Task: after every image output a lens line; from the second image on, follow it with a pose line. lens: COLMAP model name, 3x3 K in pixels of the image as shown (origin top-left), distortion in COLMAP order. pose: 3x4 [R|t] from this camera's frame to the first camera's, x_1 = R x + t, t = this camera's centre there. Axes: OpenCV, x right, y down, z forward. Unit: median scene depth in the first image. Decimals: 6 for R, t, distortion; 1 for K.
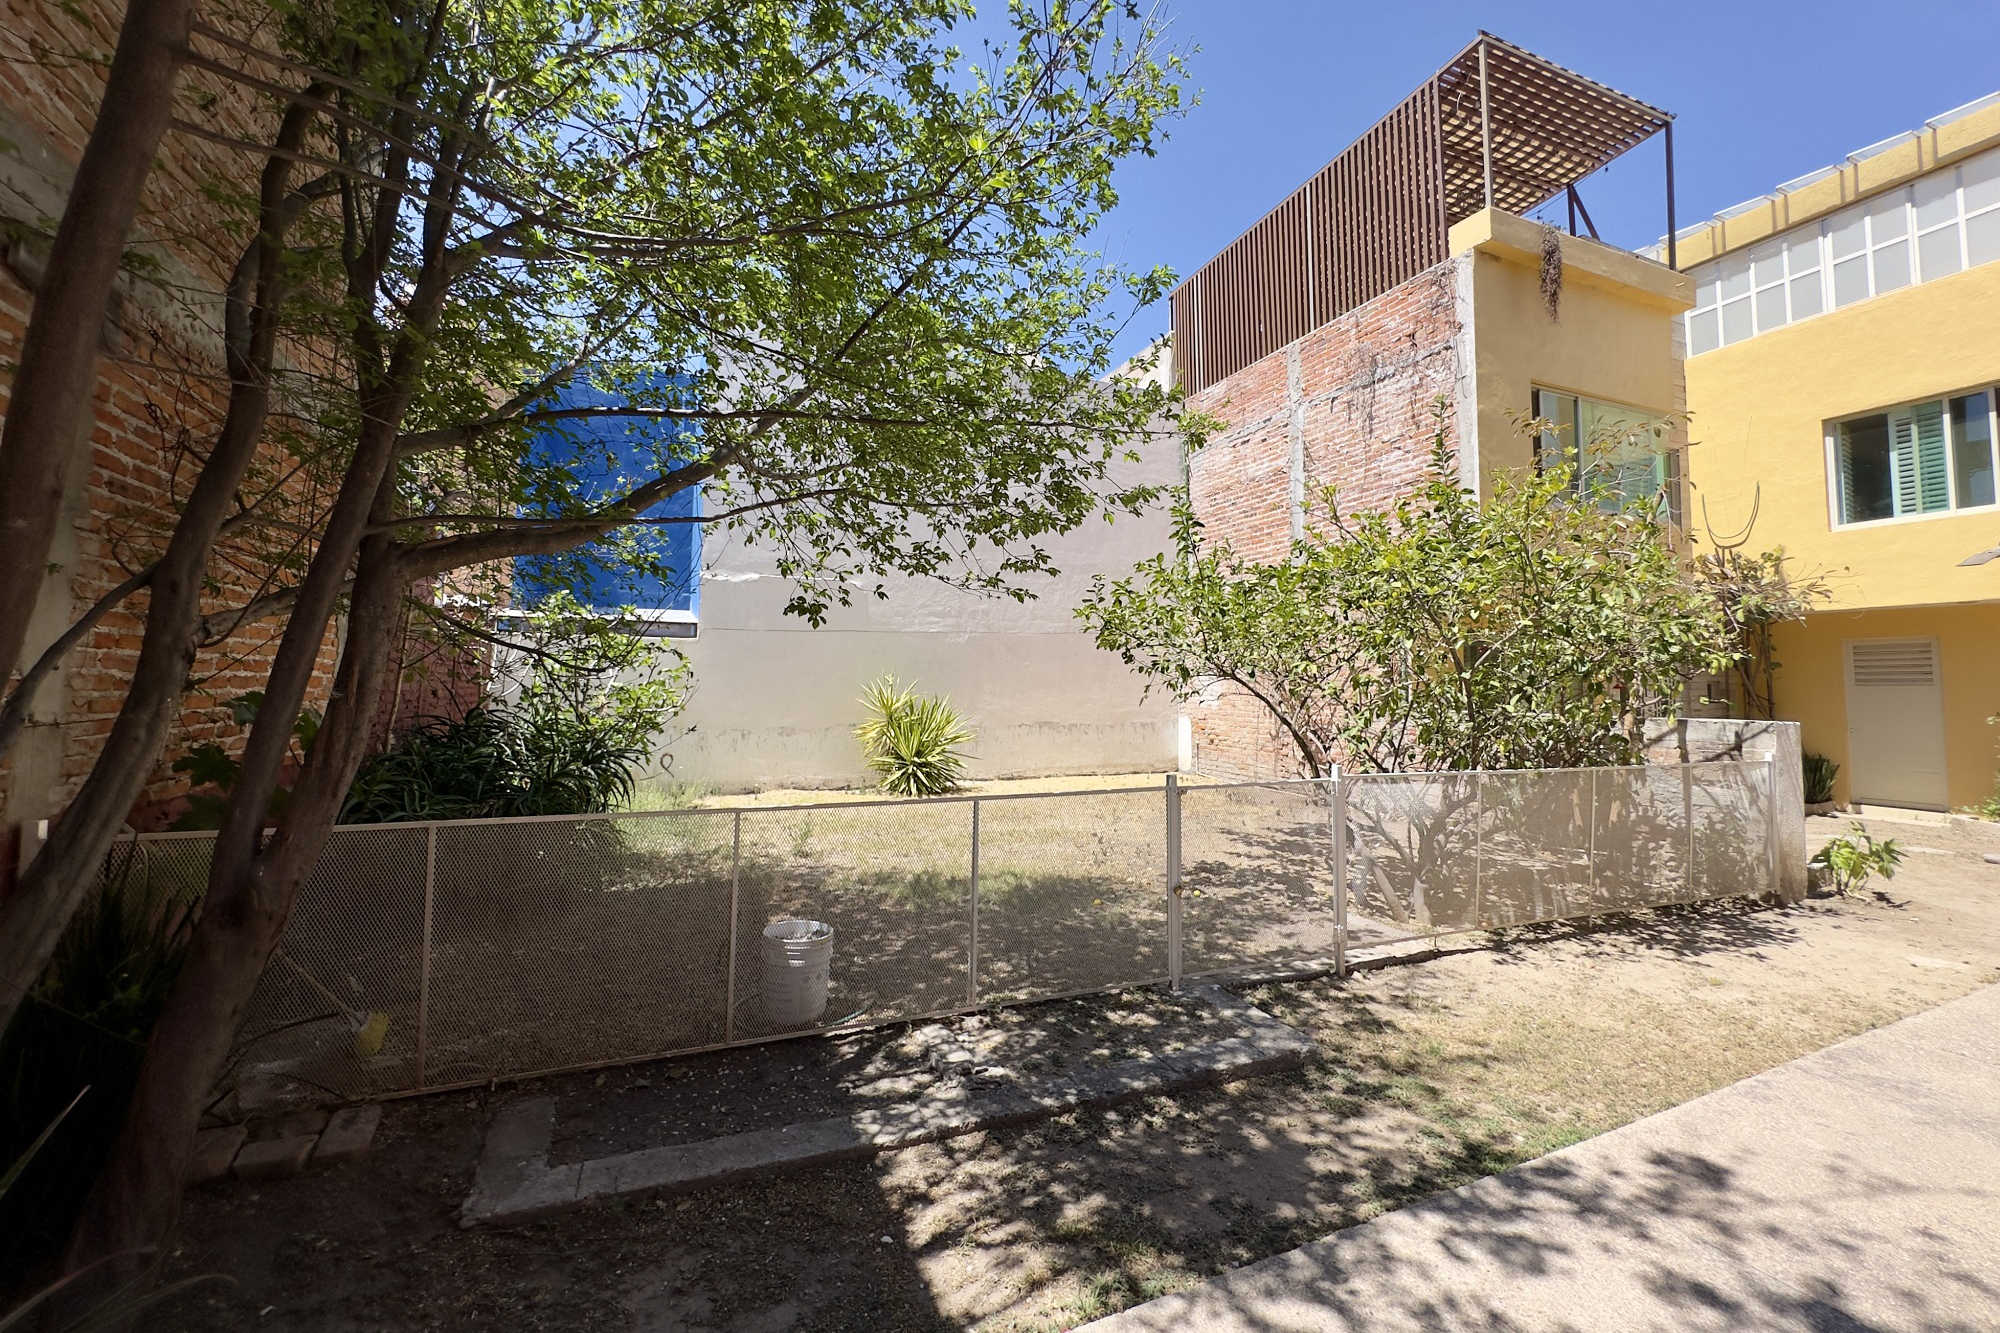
lens RADIAL K [[809.4, 0, 1000.0], [0, 809.4, 666.5], [0, 0, 1]] dist [-0.001346, -0.000119]
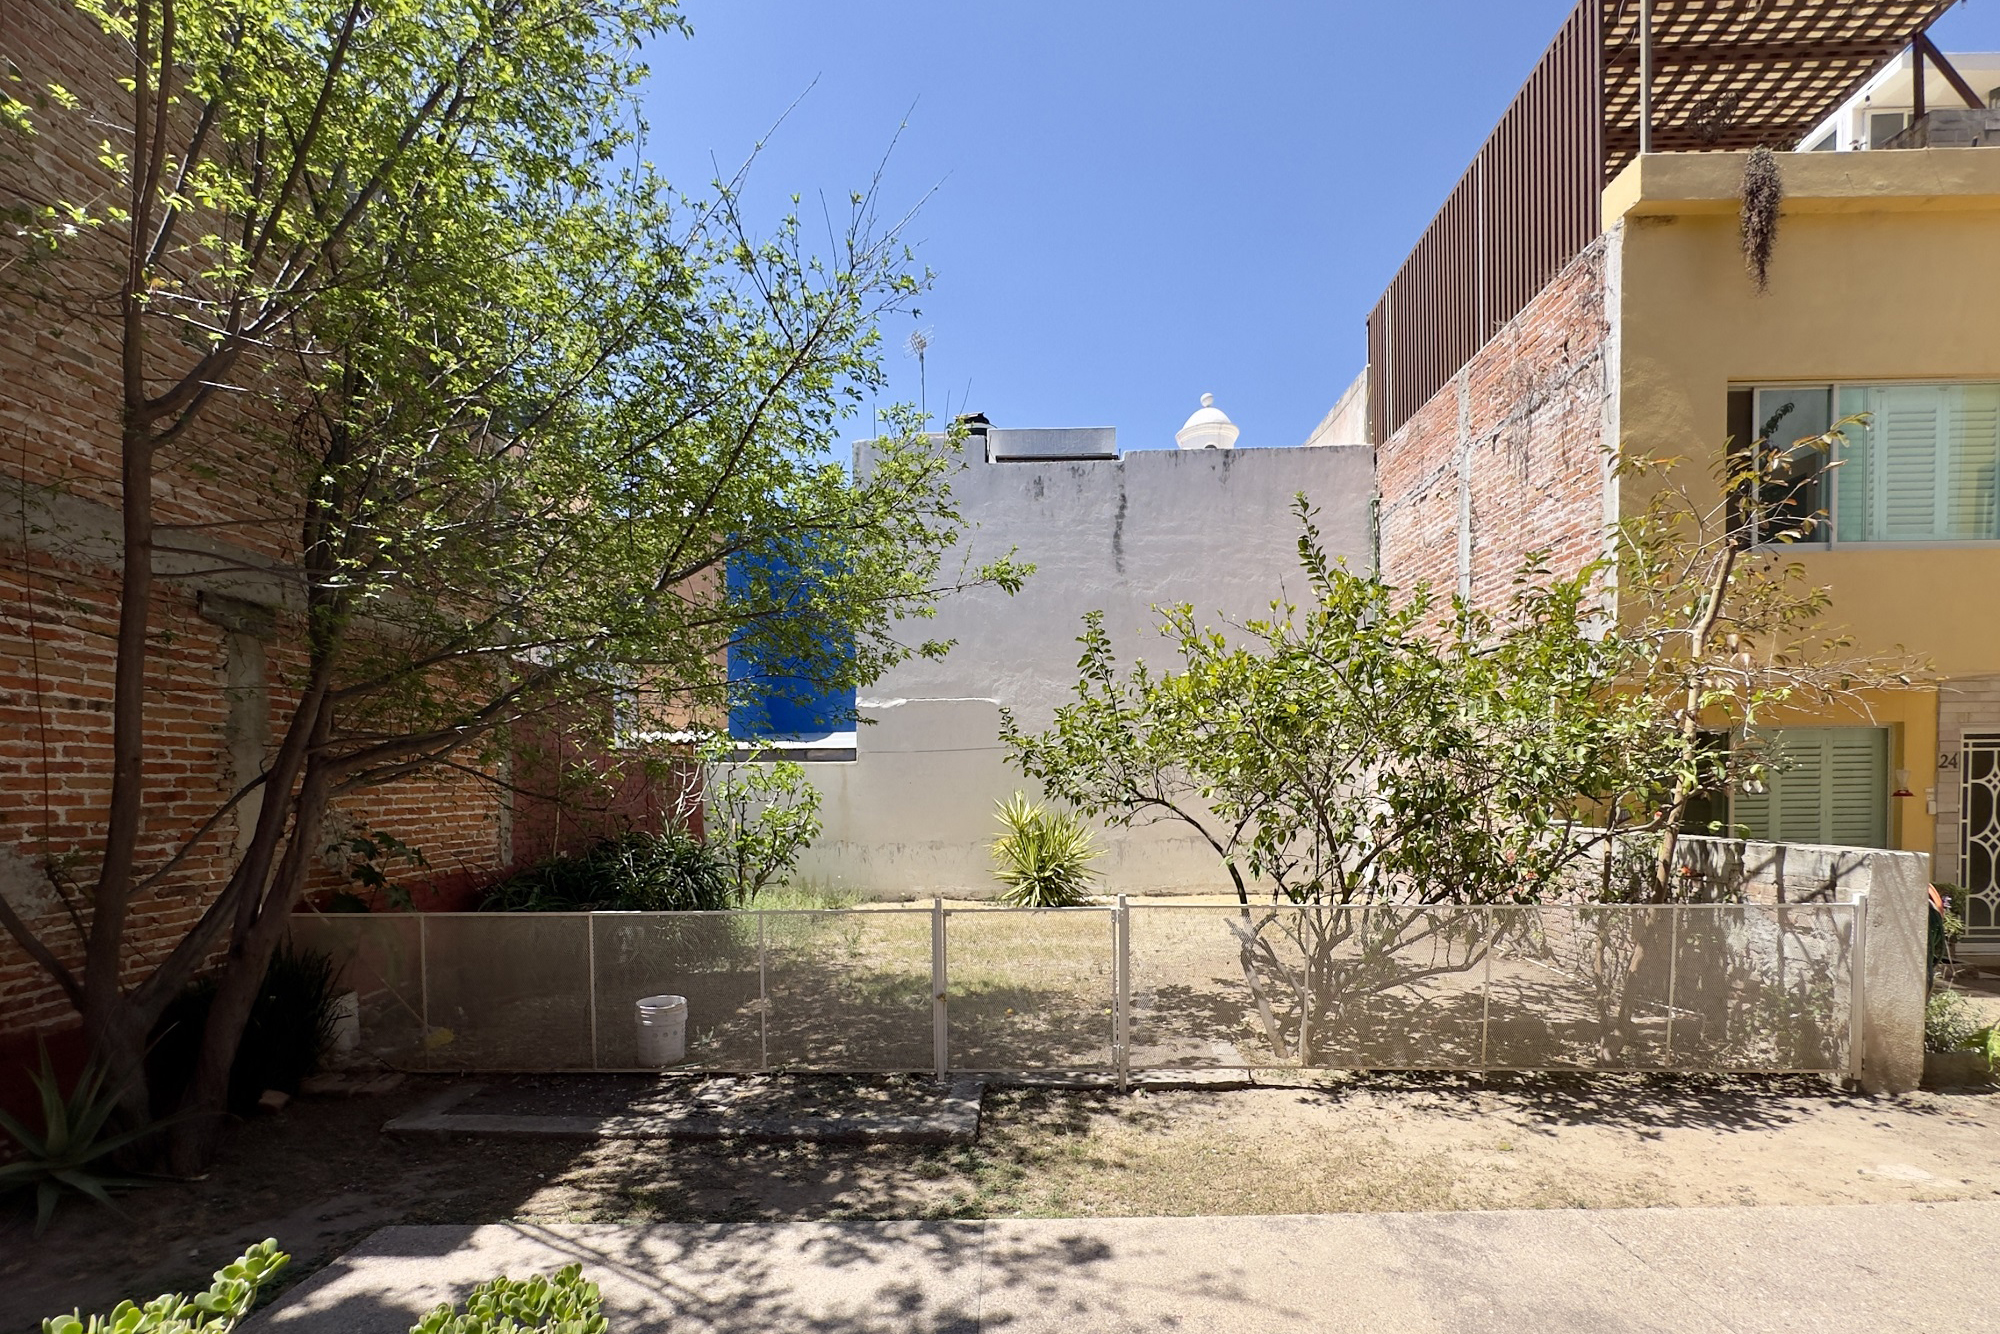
lens RADIAL K [[888.7, 0, 993.7], [0, 888.7, 851.6], [0, 0, 1]] dist [-0.002079, 0.000111]
pose [[0.906875, 0.009241, -0.421297, 0.695944], [0.032947, 0.995144, 0.092750, -0.041655], [0.420109, -0.097993, 0.902167, -0.086795]]
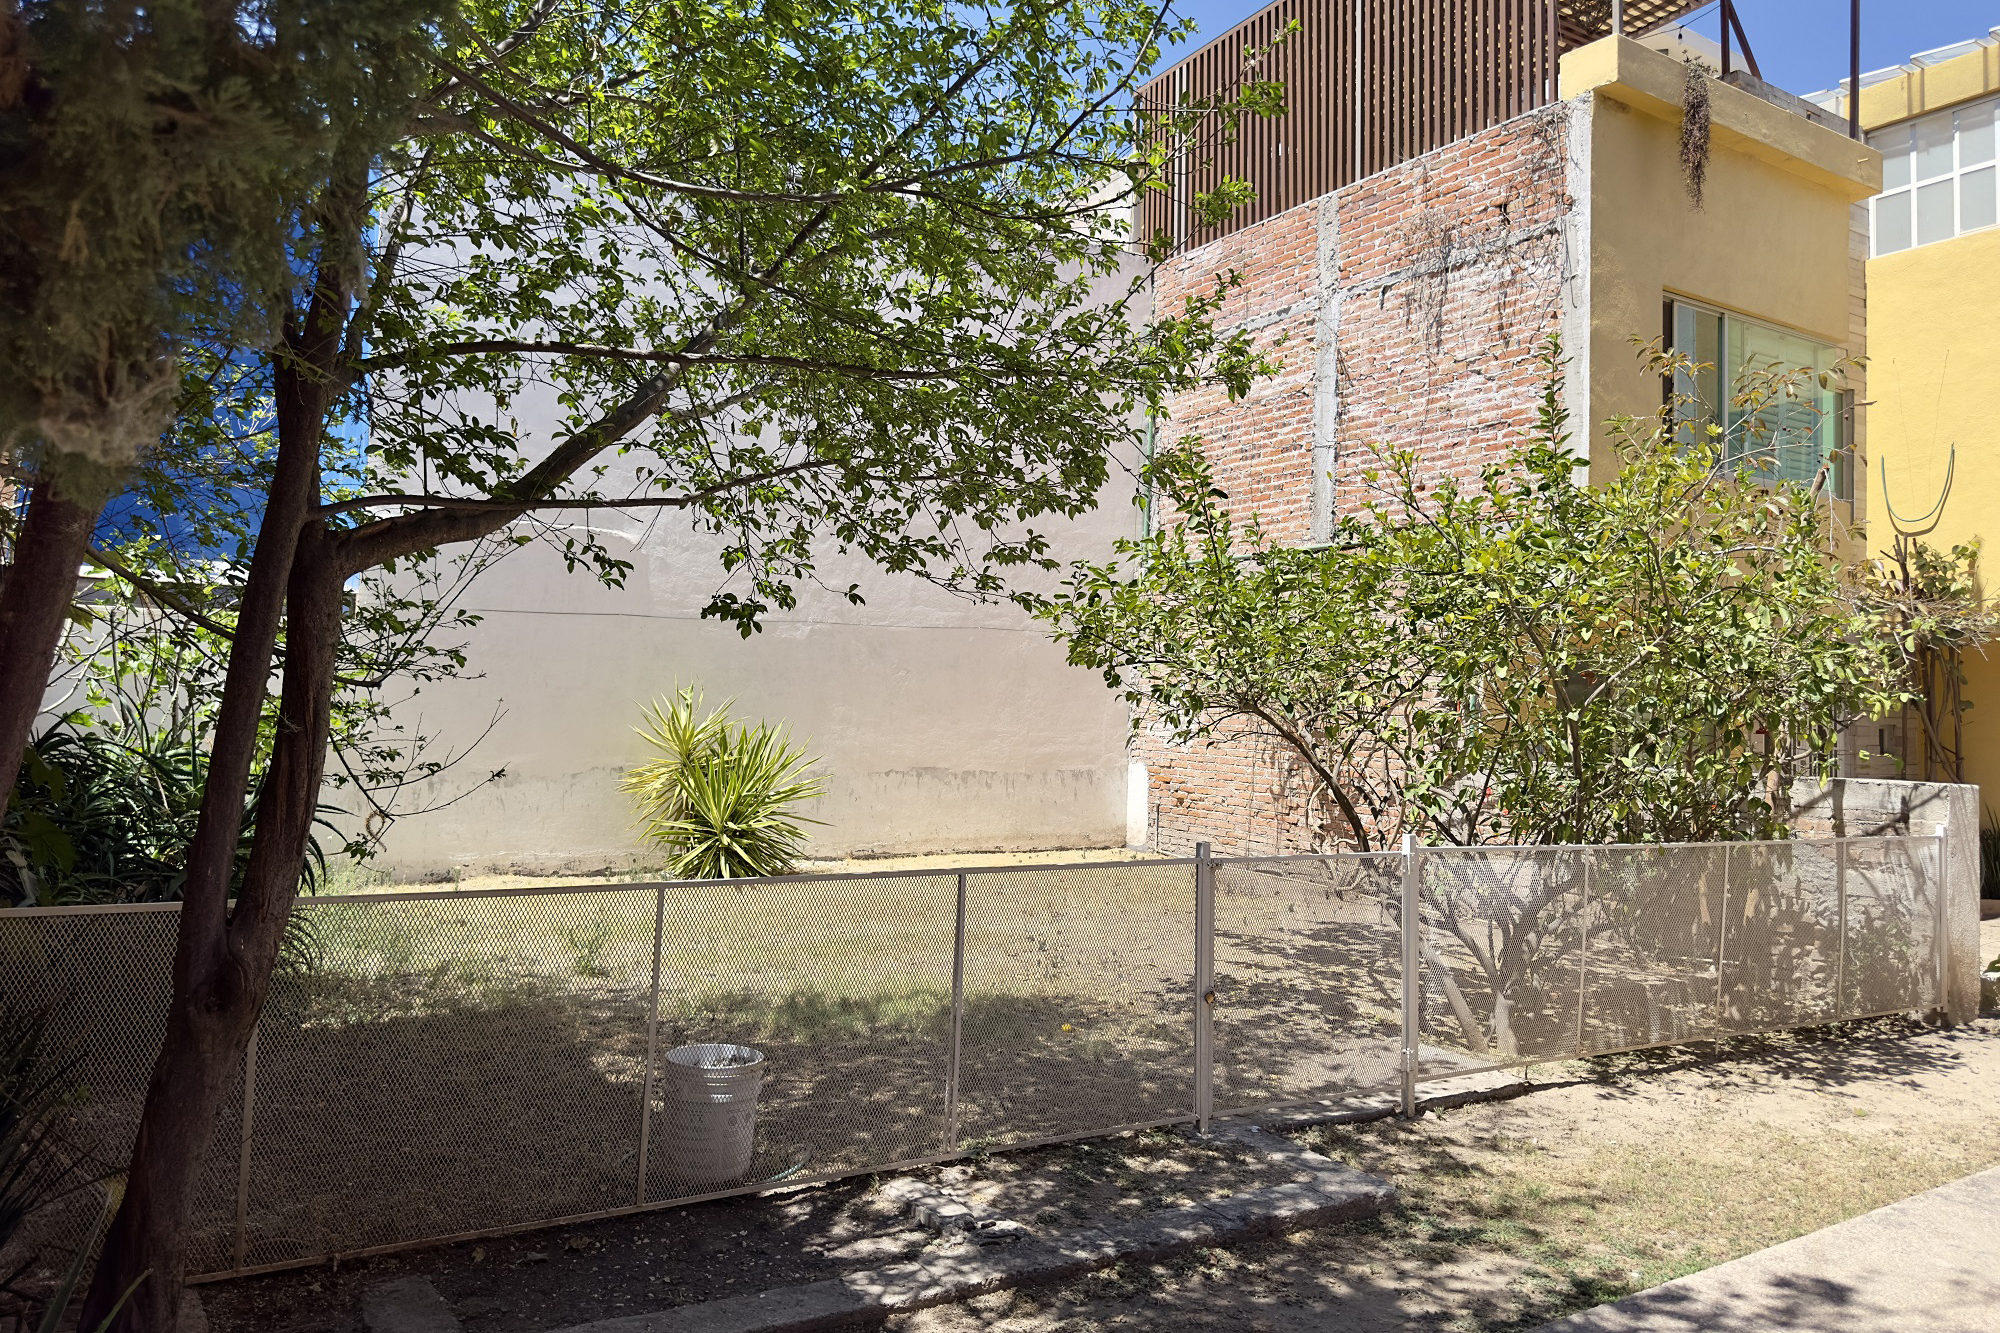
lens RADIAL K [[1403.6, 0, 993.0], [0, 1403.6, 695.0], [0, 0, 1]] dist [0.044086, -0.047359]
pose [[0.988060, 0.022397, 0.152430, -0.154051], [-0.025143, 0.999554, 0.016114, -0.016890], [-0.152001, -0.019754, 0.988183, -0.208390]]
